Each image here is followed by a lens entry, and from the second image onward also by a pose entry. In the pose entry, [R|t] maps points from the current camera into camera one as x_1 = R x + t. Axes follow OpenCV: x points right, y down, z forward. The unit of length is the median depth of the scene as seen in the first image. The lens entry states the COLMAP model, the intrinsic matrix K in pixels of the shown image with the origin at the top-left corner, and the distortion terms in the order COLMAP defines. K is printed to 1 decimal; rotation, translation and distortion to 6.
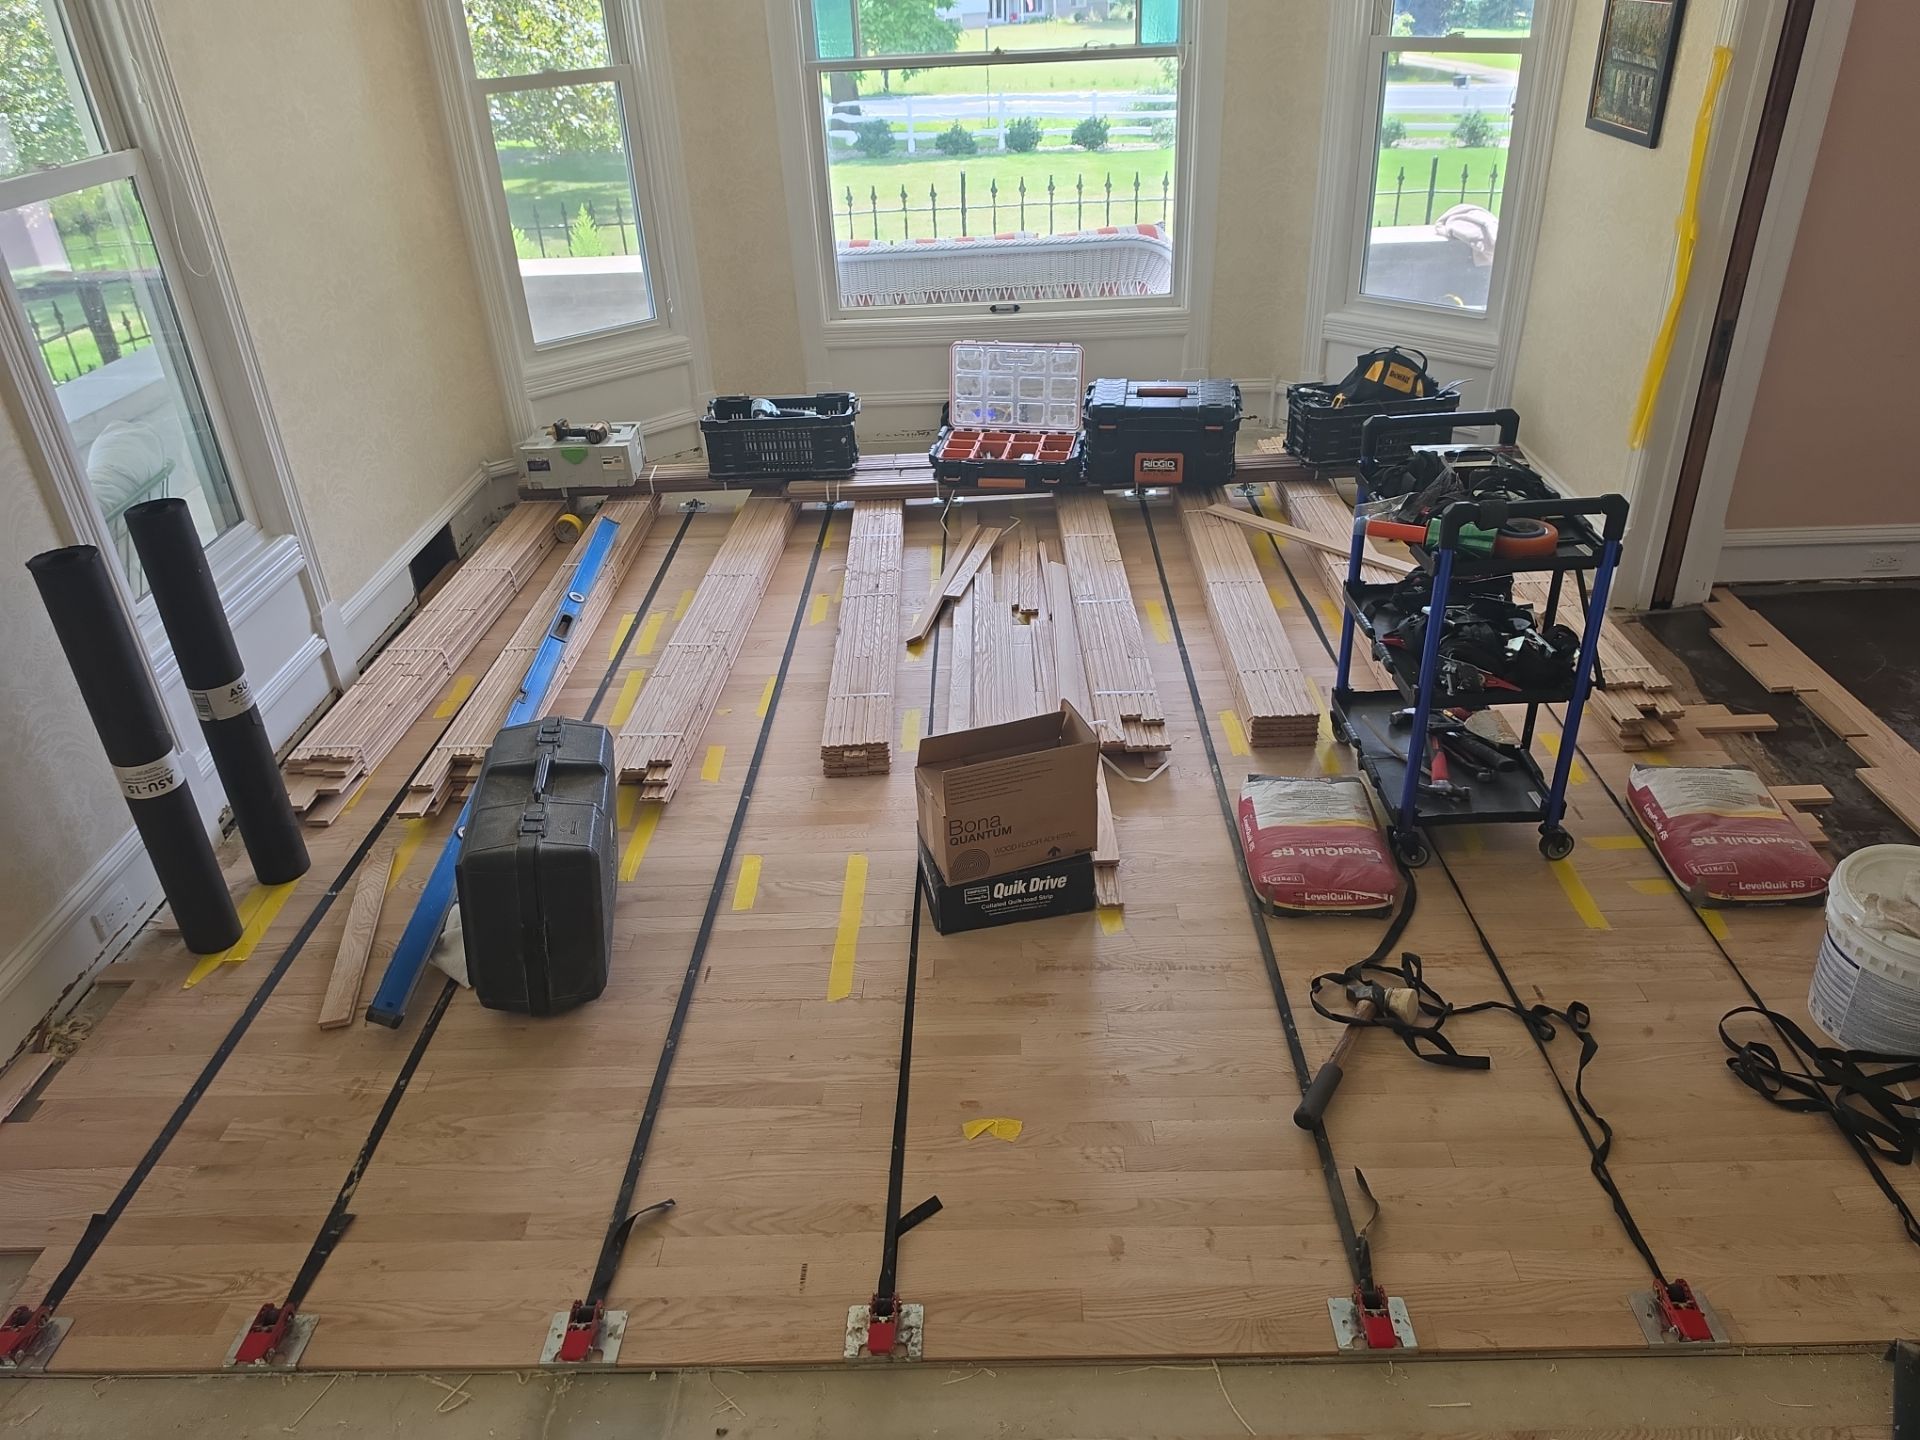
lens RADIAL K [[1350.1, 0, 963.6], [0, 1350.1, 722.1], [0, 0, 1]] dist [0.007726, -0.011447]
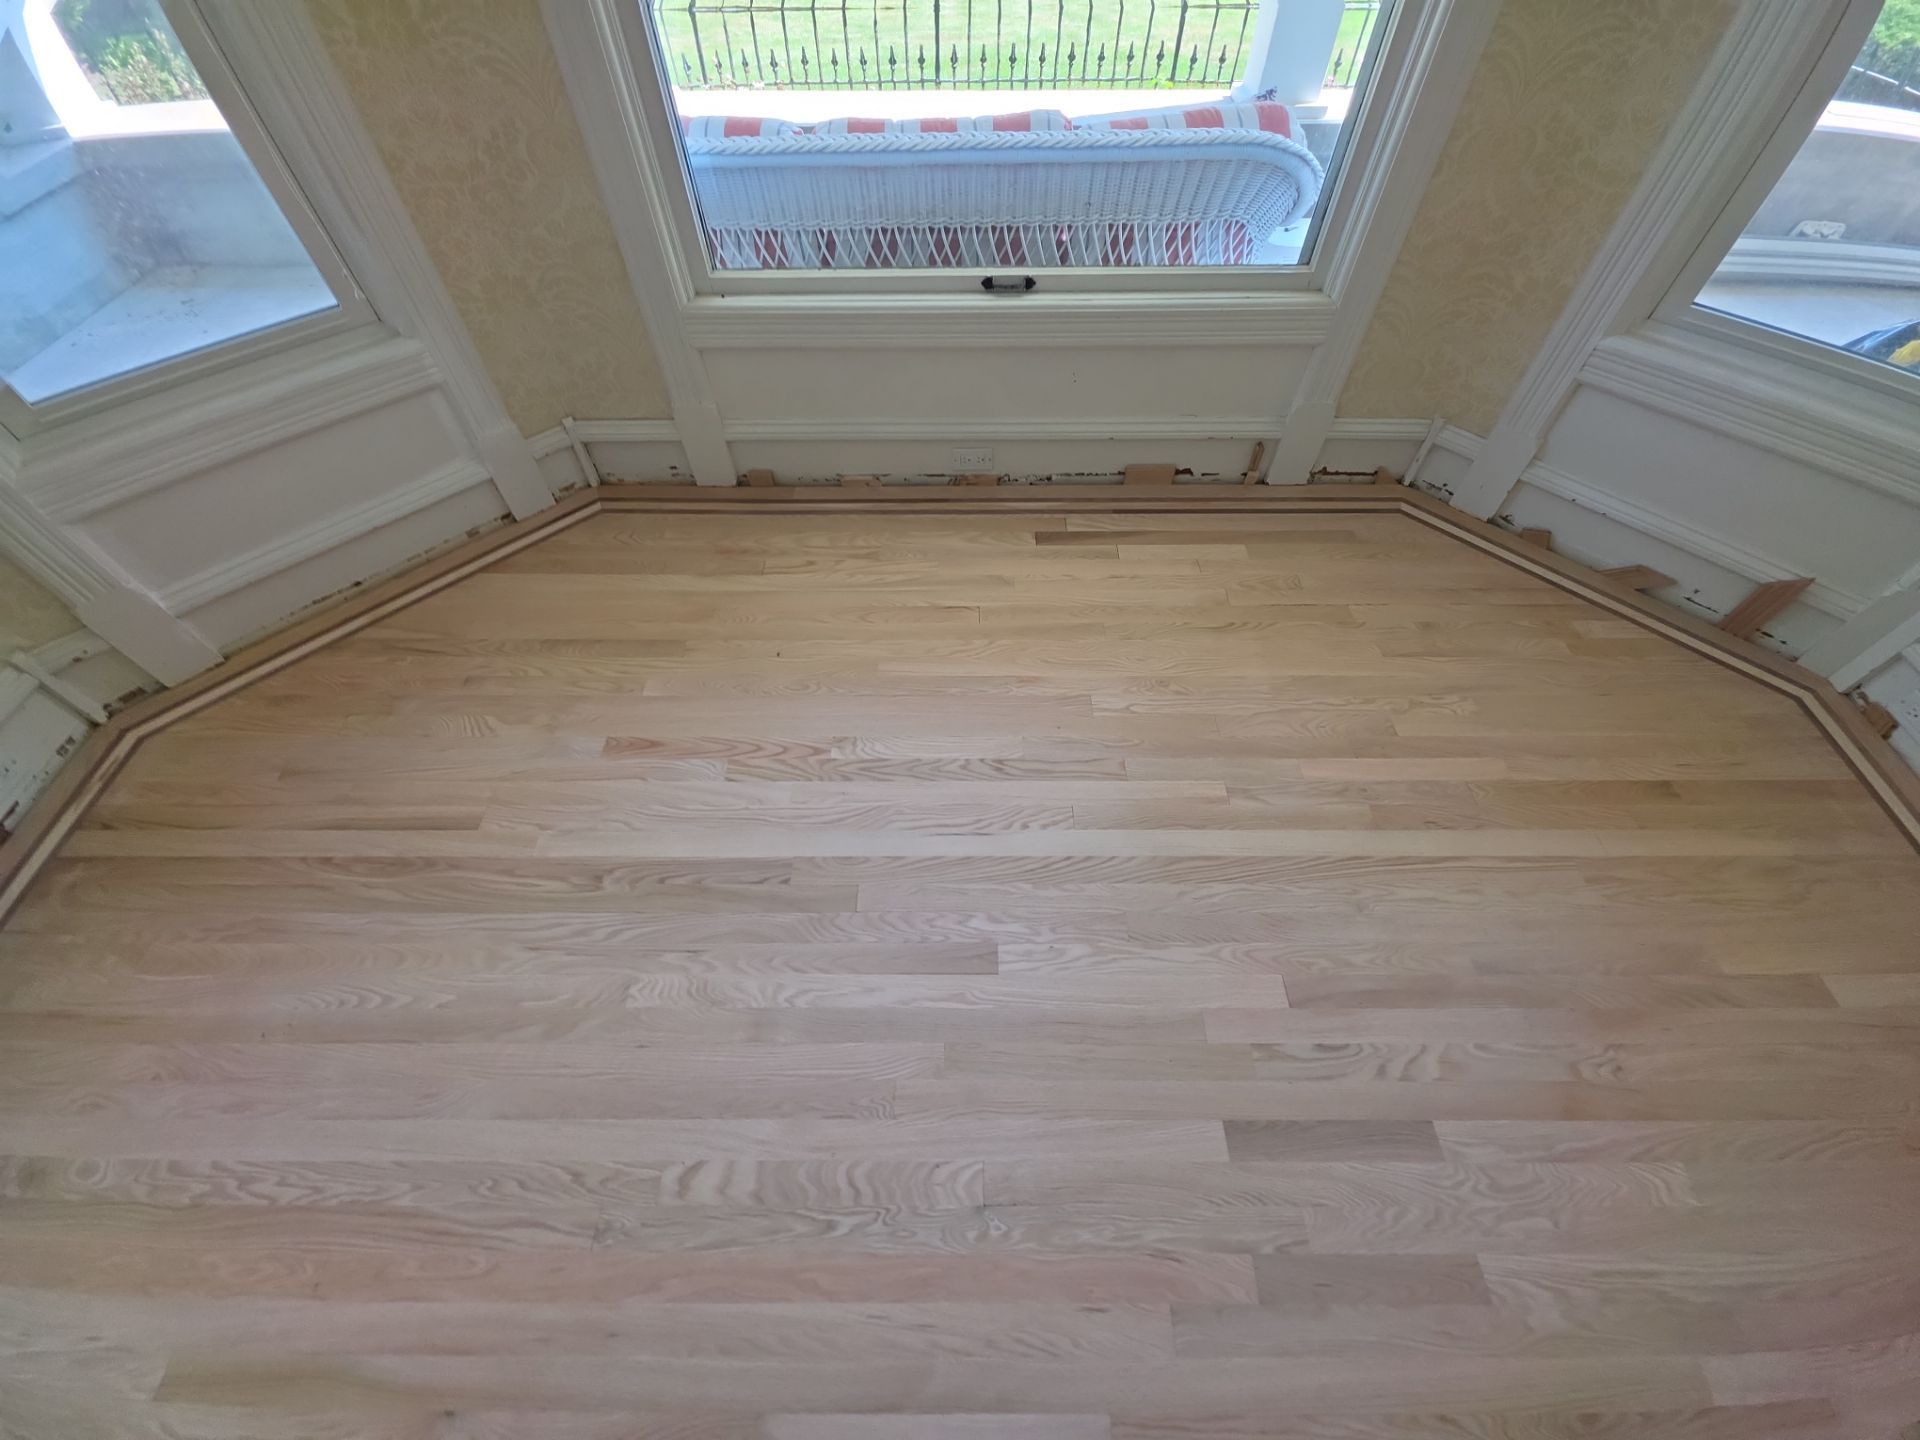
lens RADIAL K [[771.1, 0, 950.2], [0, 771.1, 708.7], [0, 0, 1]] dist [-0.009807, -0.001275]
pose [[0.999452, 0.011971, 0.030870, -0.001089], [-0.022639, 0.927426, 0.373321, -0.261353], [-0.024161, -0.373815, 0.927189, 0.641177]]
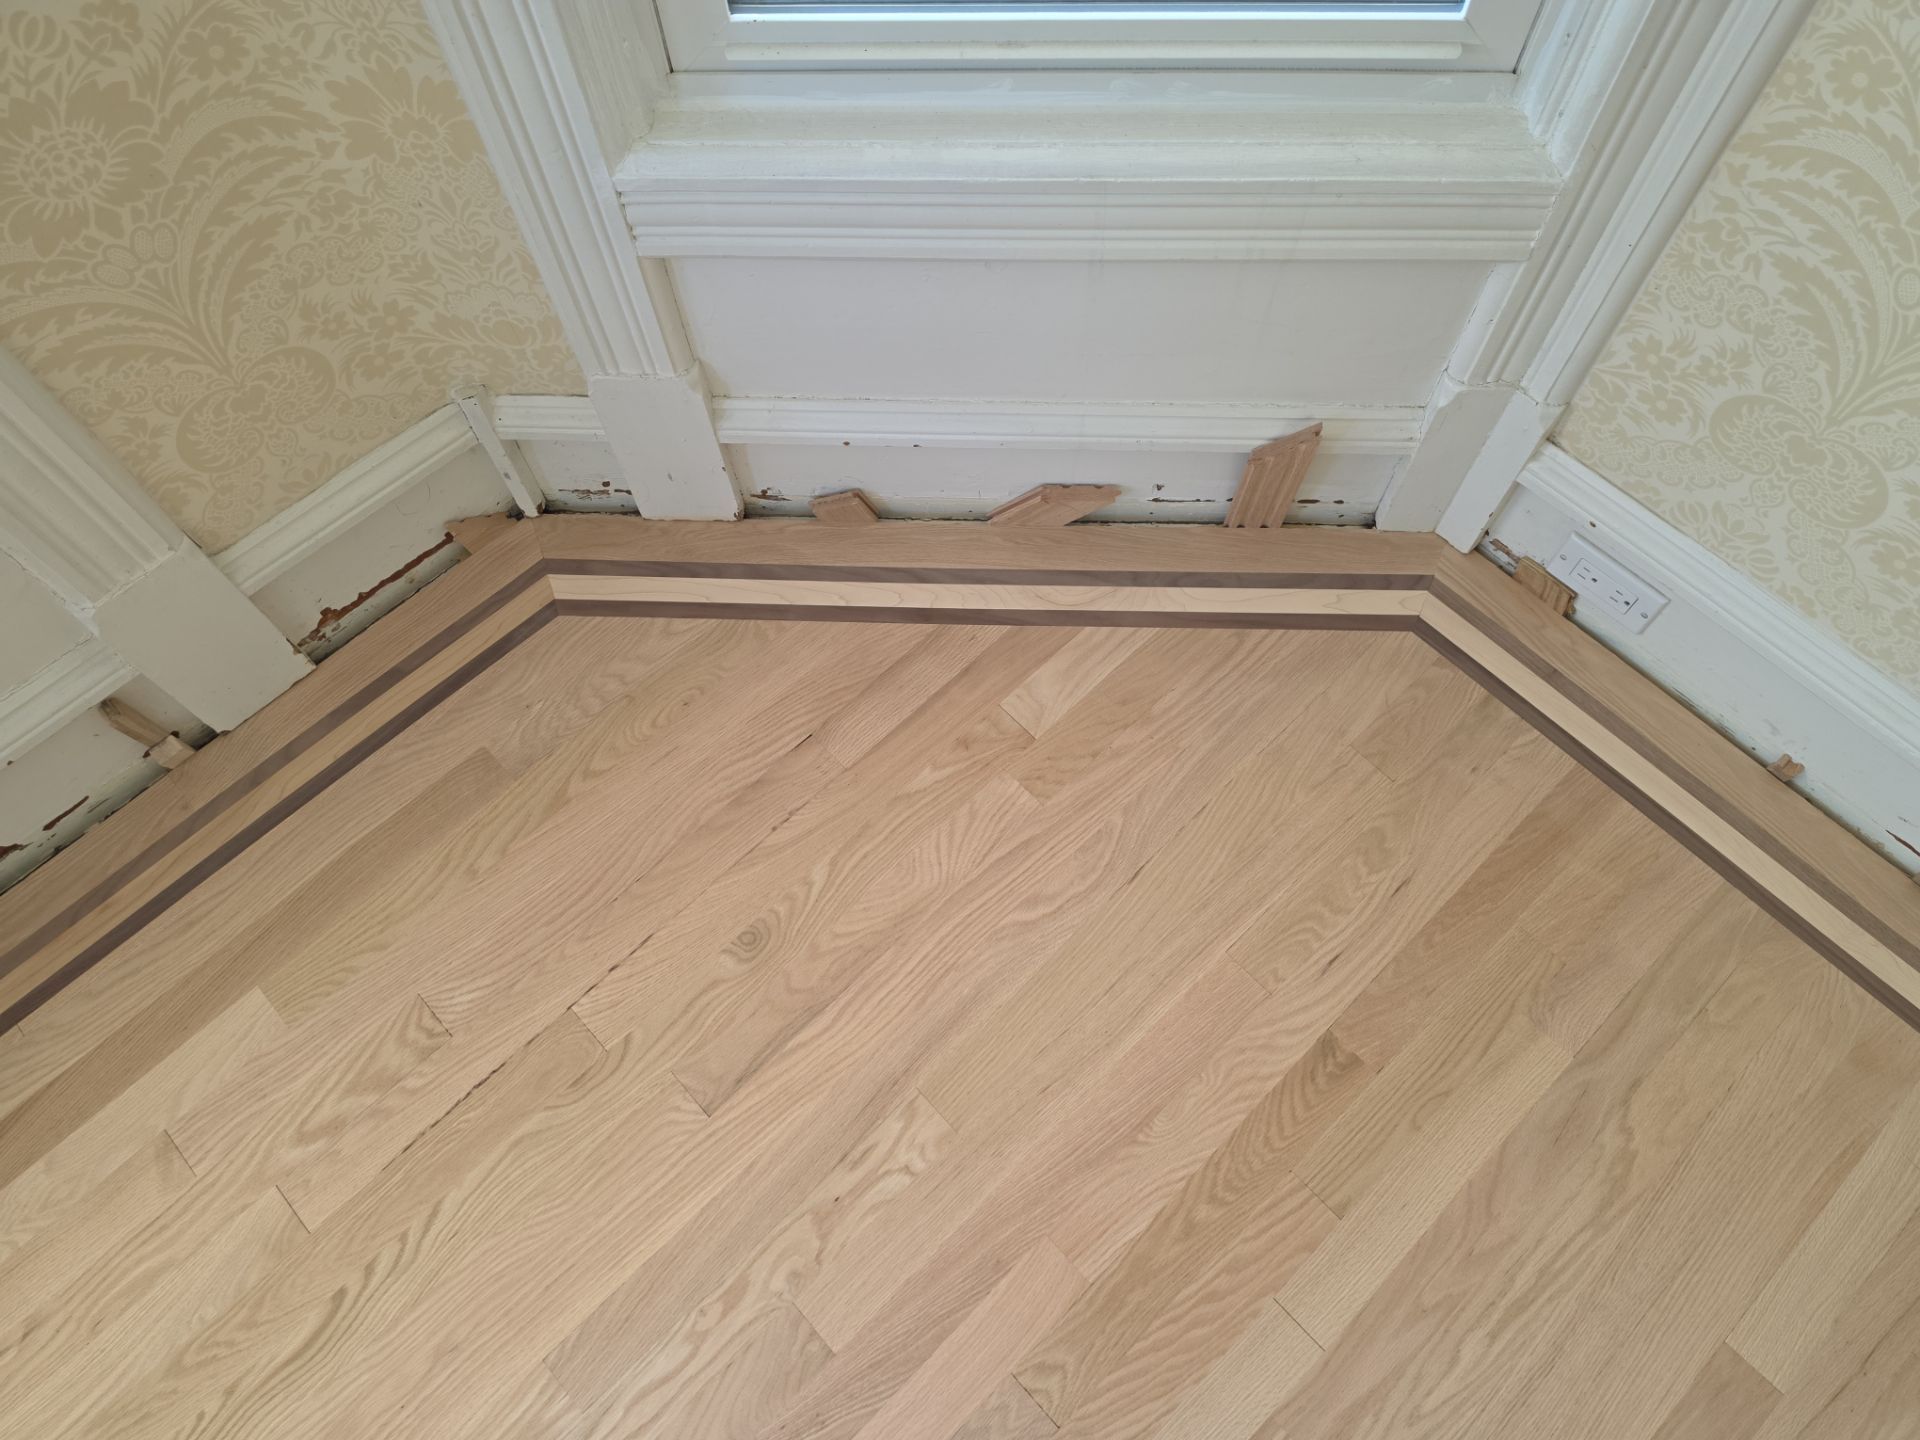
lens RADIAL K [[1350.1, 0, 966.5], [0, 1350.1, 717.3], [0, 0, 1]] dist [0.007726, -0.011447]
pose [[0.706083, -0.628120, 0.326975, 0.183321], [0.346337, 0.709067, 0.614226, -0.333251], [-0.617655, -0.320451, 0.718202, 0.773113]]
